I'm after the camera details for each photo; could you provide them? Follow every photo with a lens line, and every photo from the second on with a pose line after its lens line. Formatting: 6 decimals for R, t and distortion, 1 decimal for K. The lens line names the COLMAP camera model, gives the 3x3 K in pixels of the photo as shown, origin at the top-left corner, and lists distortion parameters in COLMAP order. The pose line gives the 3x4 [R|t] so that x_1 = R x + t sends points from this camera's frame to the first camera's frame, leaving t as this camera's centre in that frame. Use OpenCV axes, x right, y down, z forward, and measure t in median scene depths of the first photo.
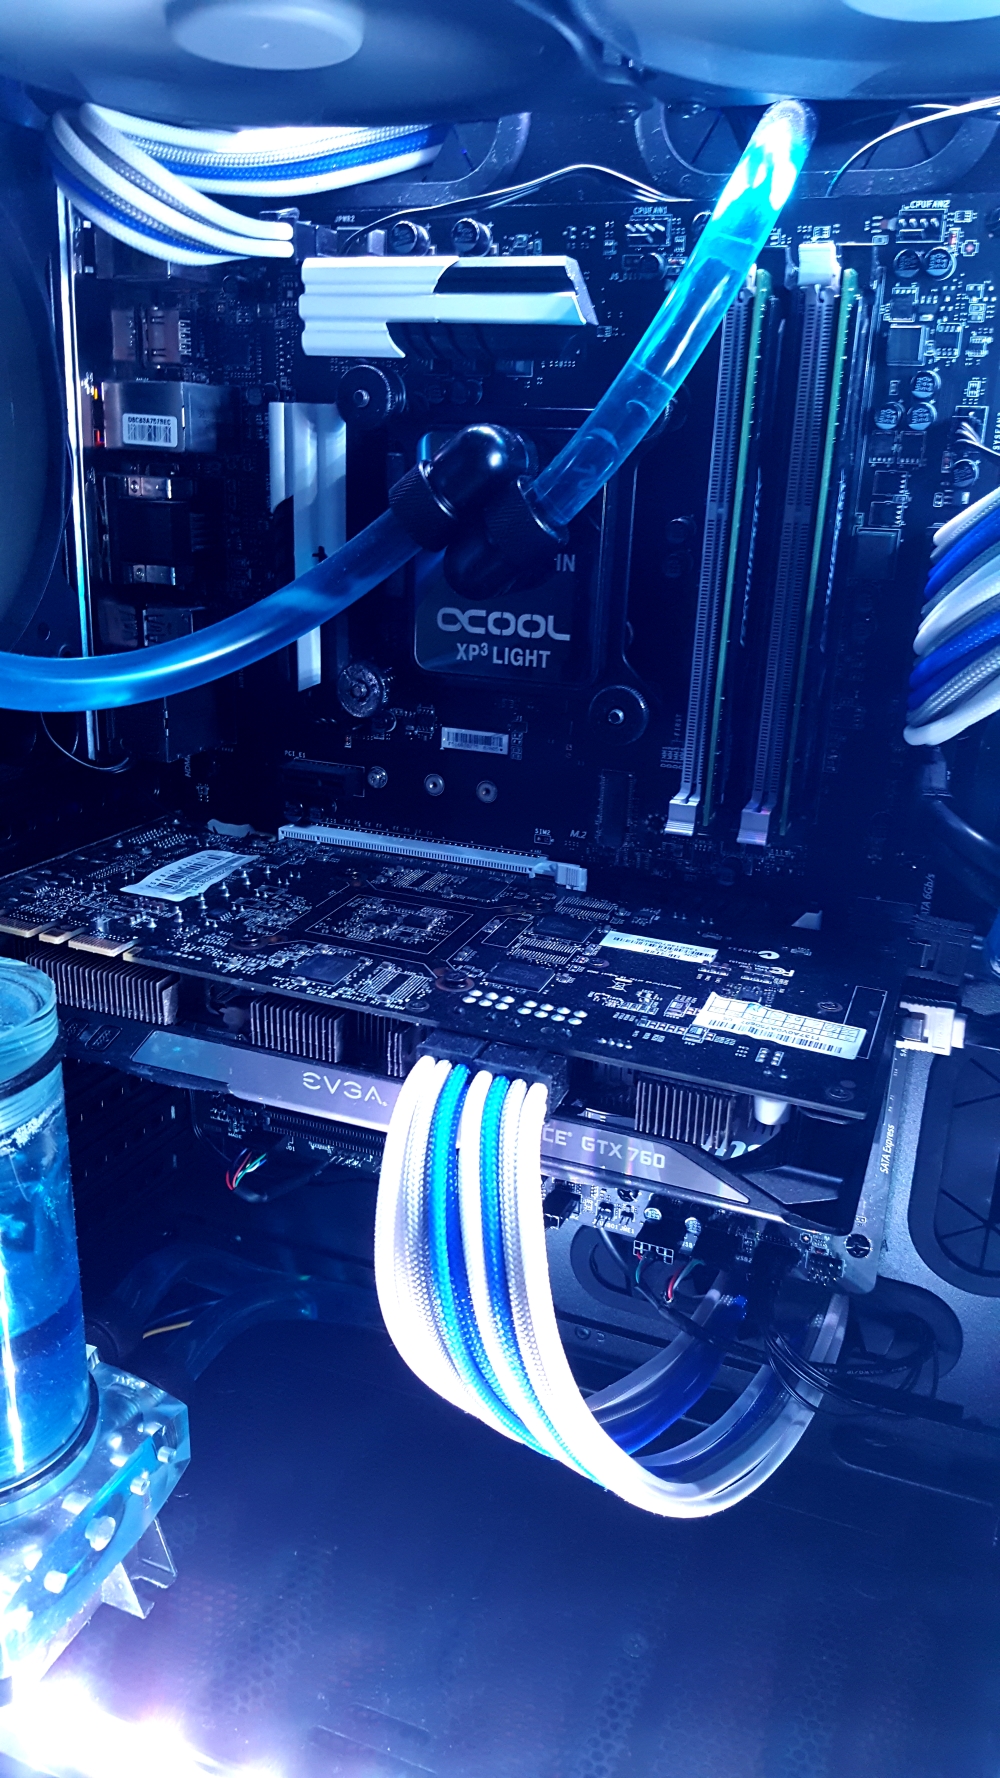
lens RADIAL K [[1290.9, 0, 499.7], [0, 1290.9, 893.6], [0, 0, 1]] dist [-0.021381, -0.011194]
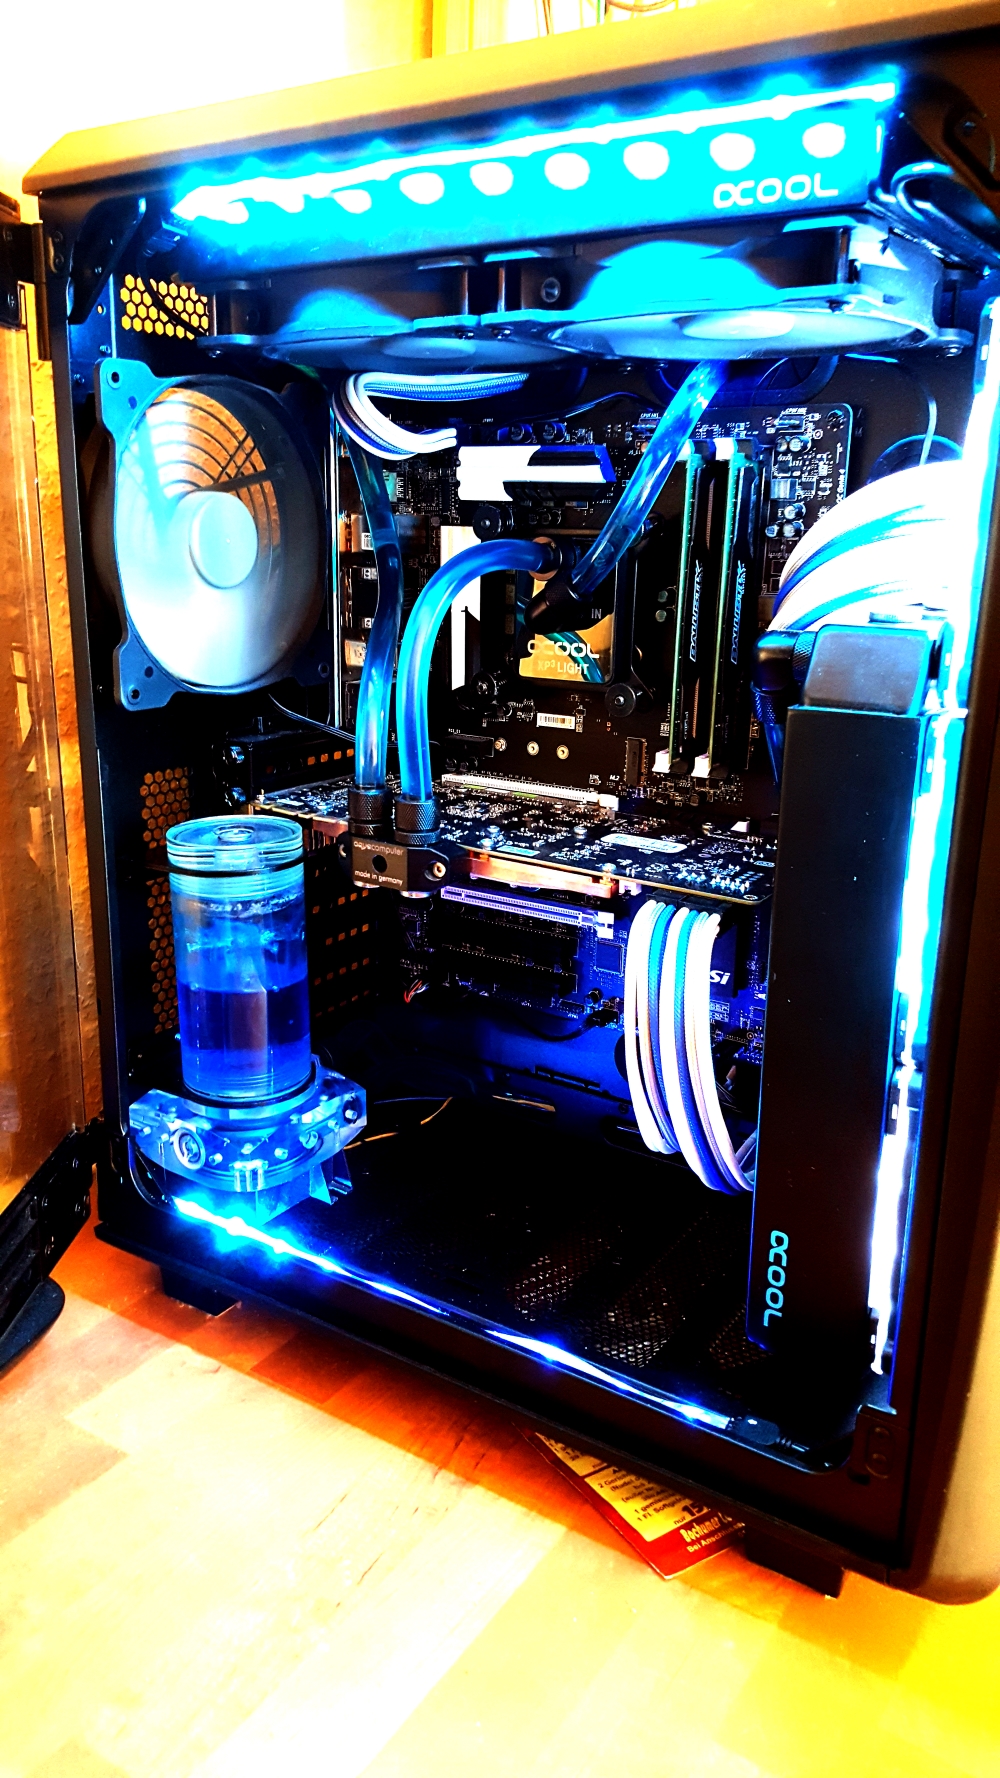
lens RADIAL K [[1290.9, 0, 494.5], [0, 1290.9, 885.3], [0, 0, 1]] dist [-0.021381, -0.011194]
pose [[0.976058, 0.037802, -0.214201, 0.302853], [-0.050304, 0.997315, -0.053219, 0.209533], [0.211614, 0.062720, 0.975339, -0.709270]]
